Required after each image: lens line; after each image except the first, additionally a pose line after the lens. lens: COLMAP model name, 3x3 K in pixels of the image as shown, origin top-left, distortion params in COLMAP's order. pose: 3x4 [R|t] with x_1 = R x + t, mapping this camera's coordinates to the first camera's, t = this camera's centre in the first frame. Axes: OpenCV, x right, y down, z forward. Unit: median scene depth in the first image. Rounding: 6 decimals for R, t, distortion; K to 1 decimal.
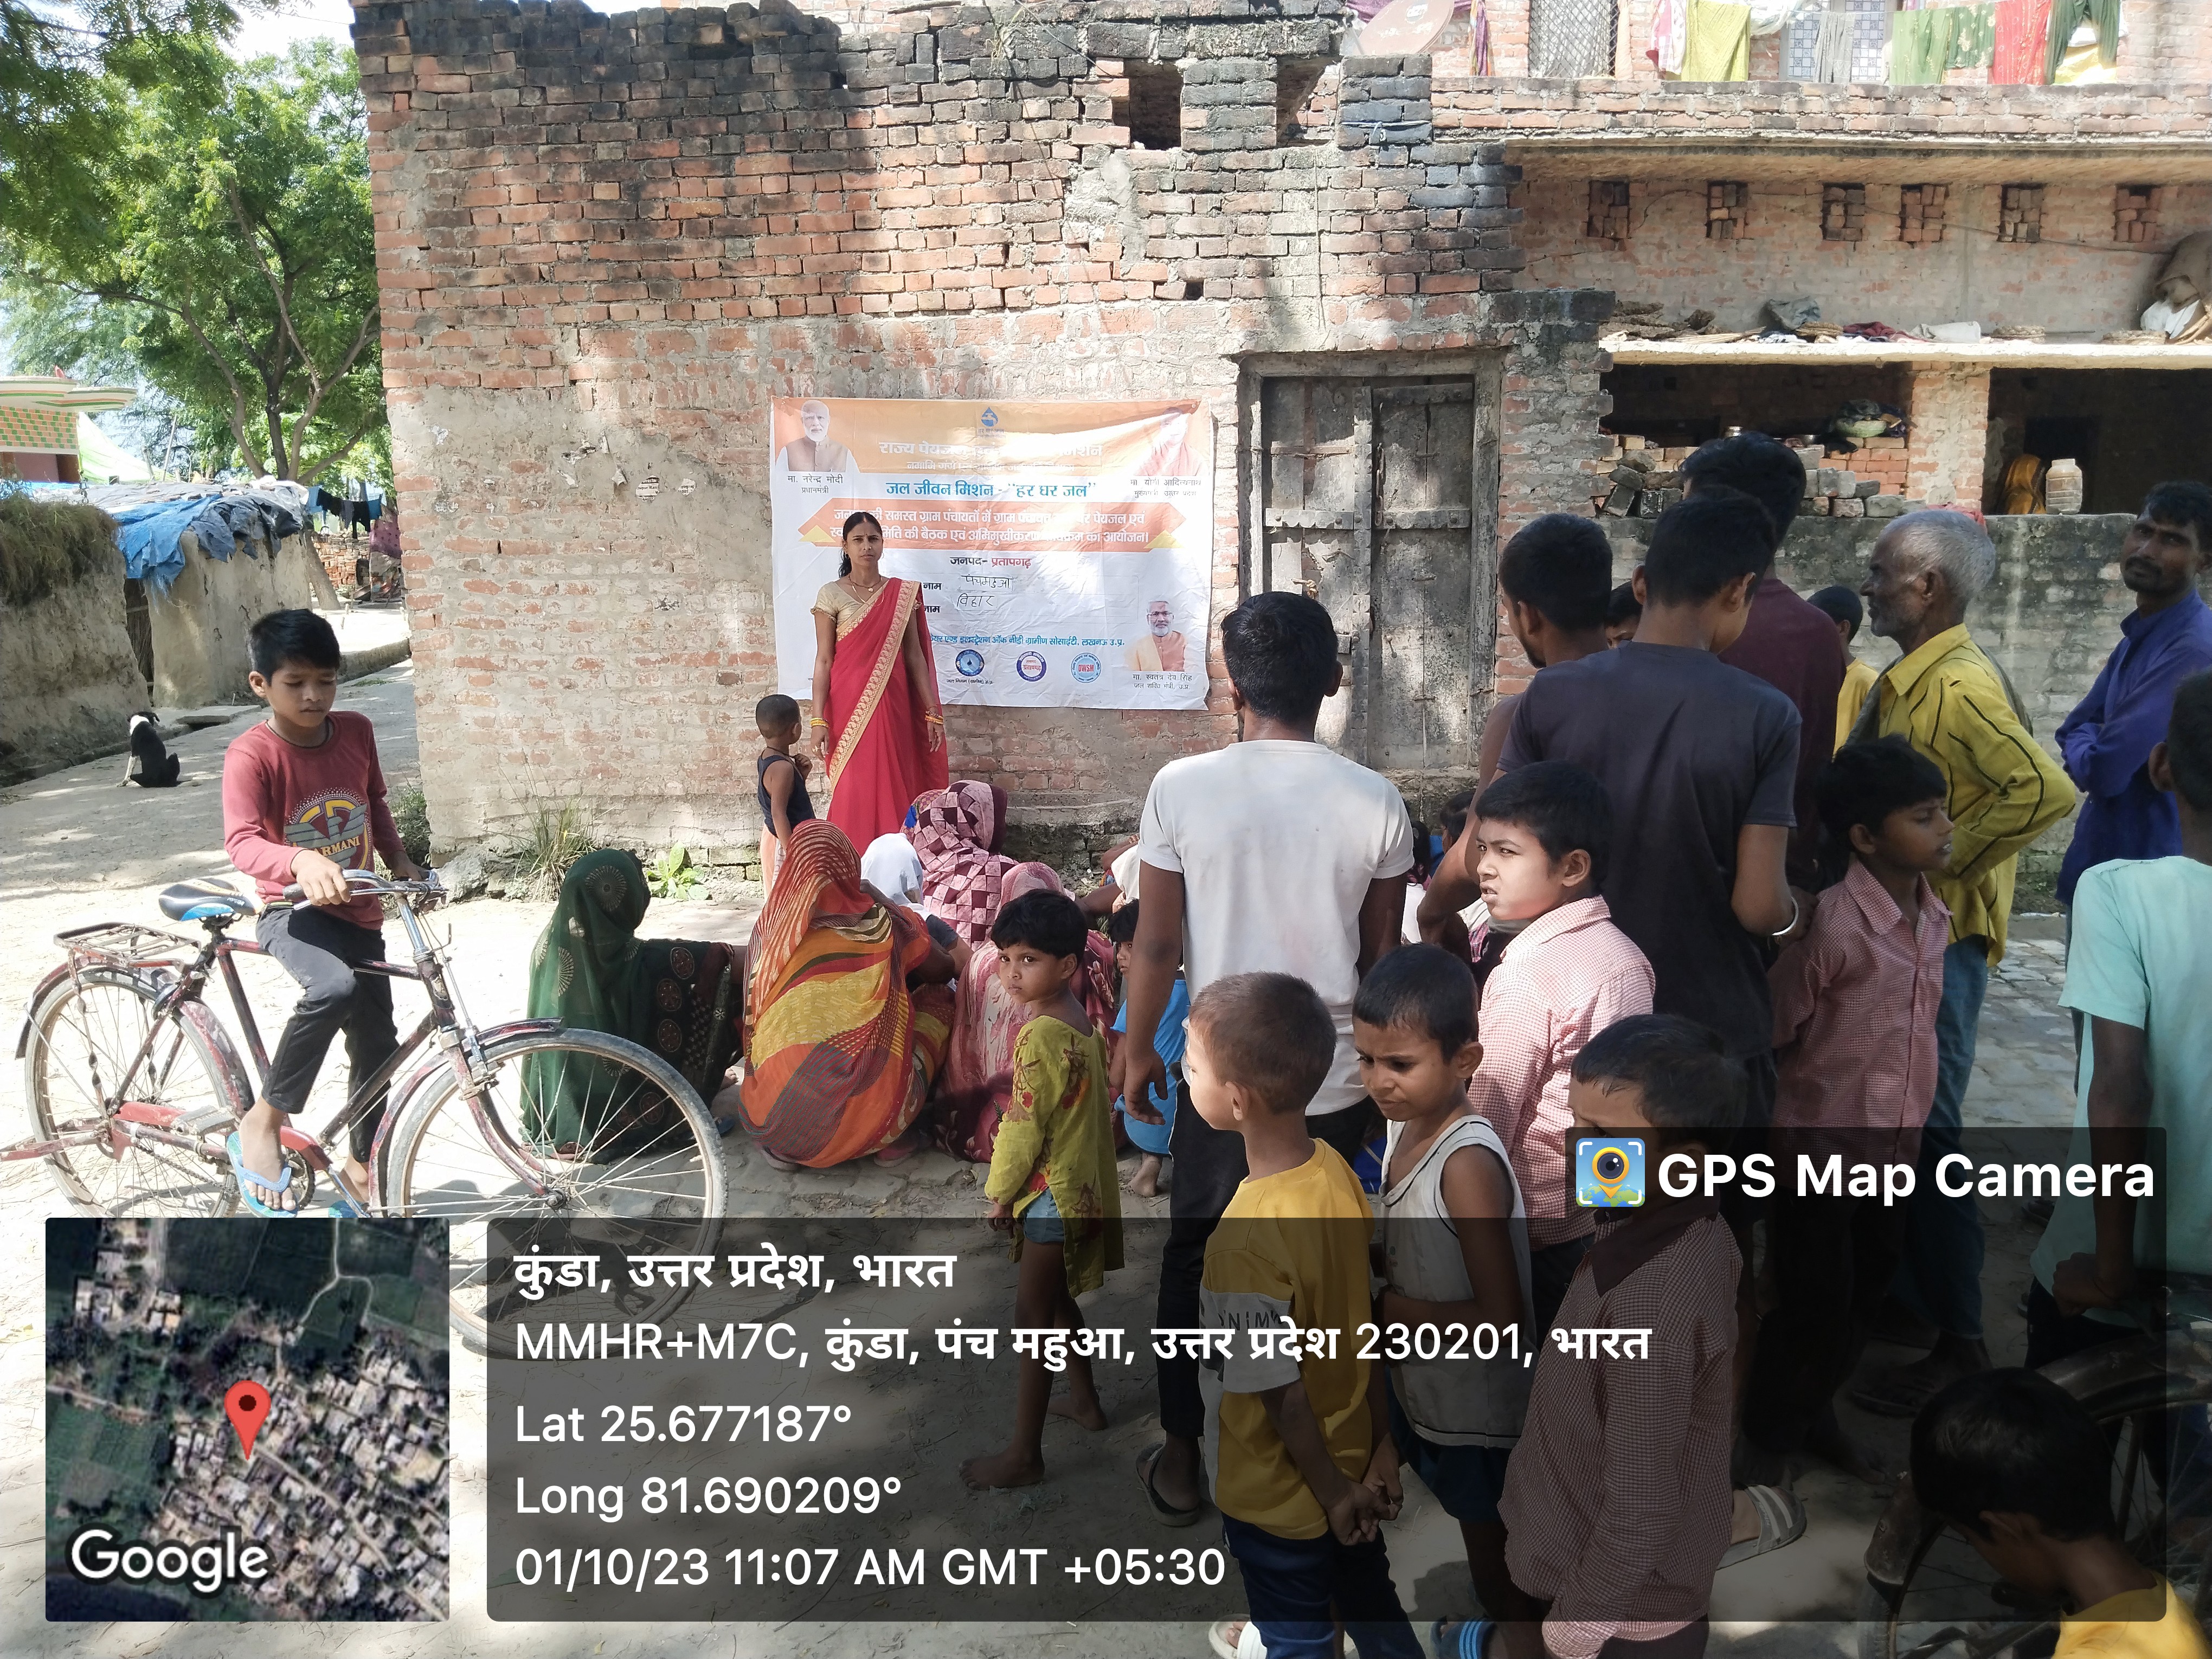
lens RADIAL K [[1892.9, 0, 1061.6], [0, 1892.9, 859.9], [0, 0, 1]] dist [0.090376, -0.229748]
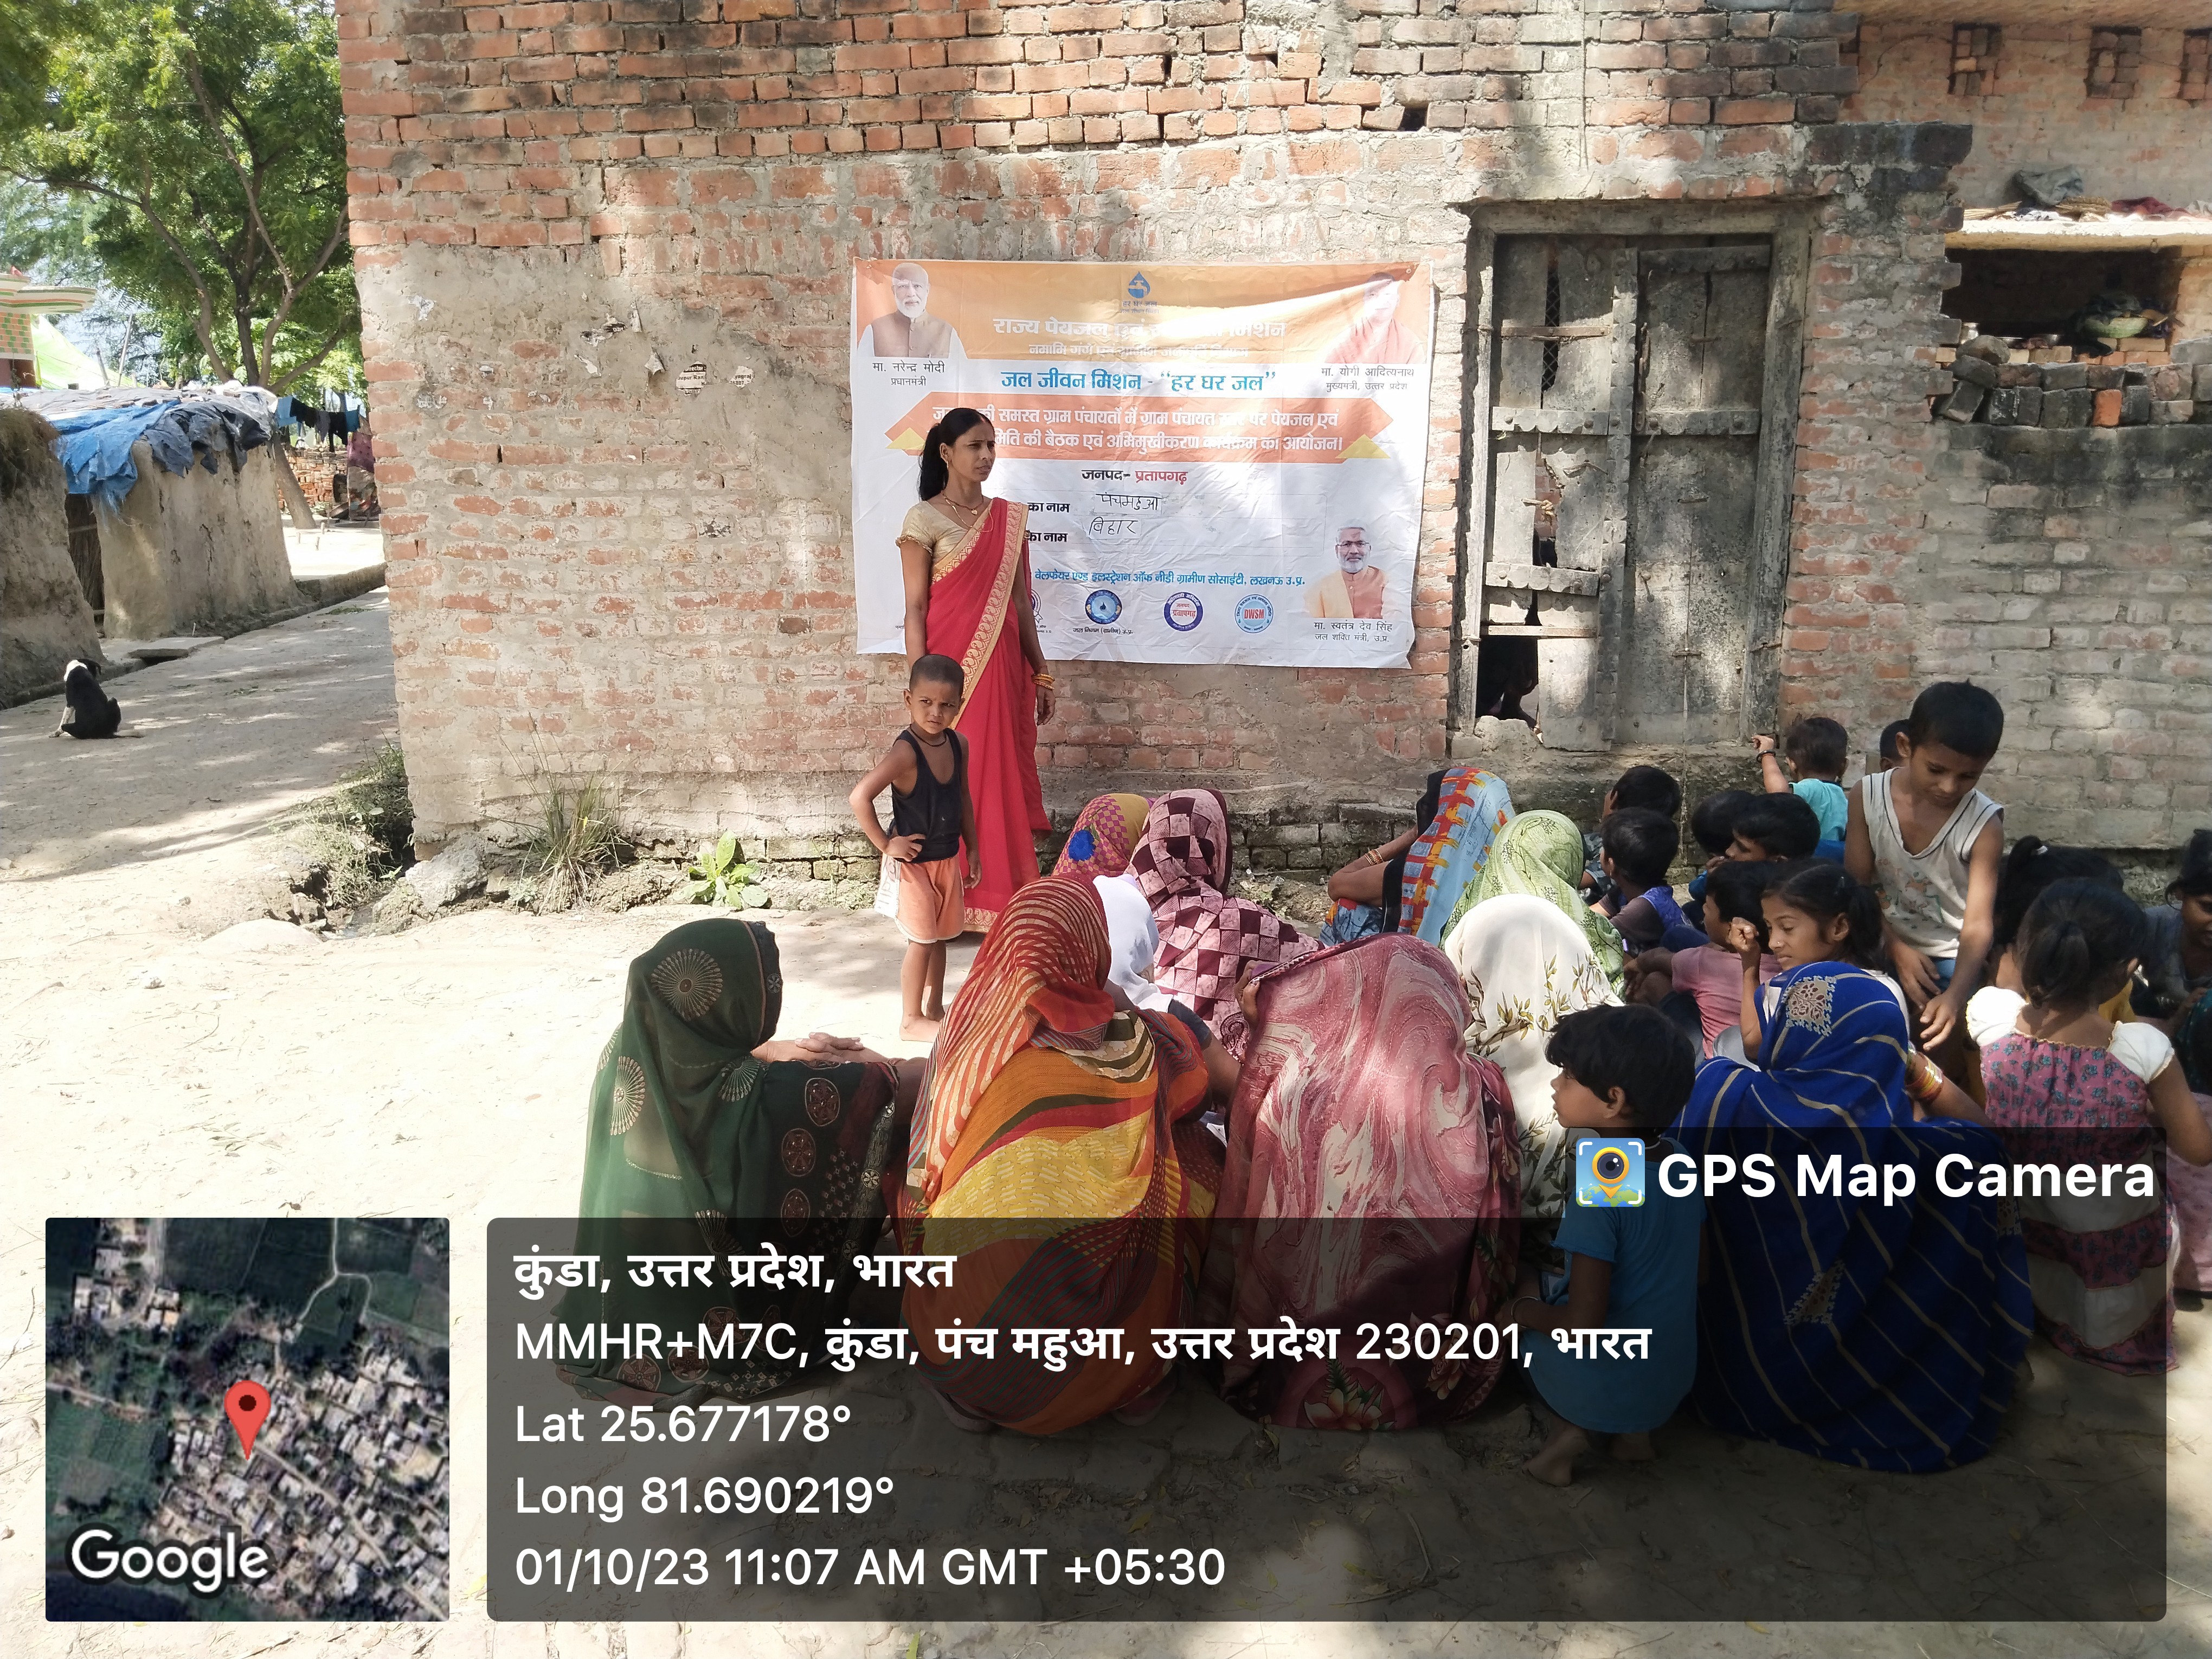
lens RADIAL K [[1860.3, 0, 1036.6], [0, 1860.3, 838.0], [0, 0, 1]] dist [0.085193, -0.202593]
pose [[0.999984, 0.005558, 0.001433, -0.077845], [-0.005601, 0.999478, 0.031812, -0.033415], [-0.001256, -0.031820, 0.999493, 0.234347]]
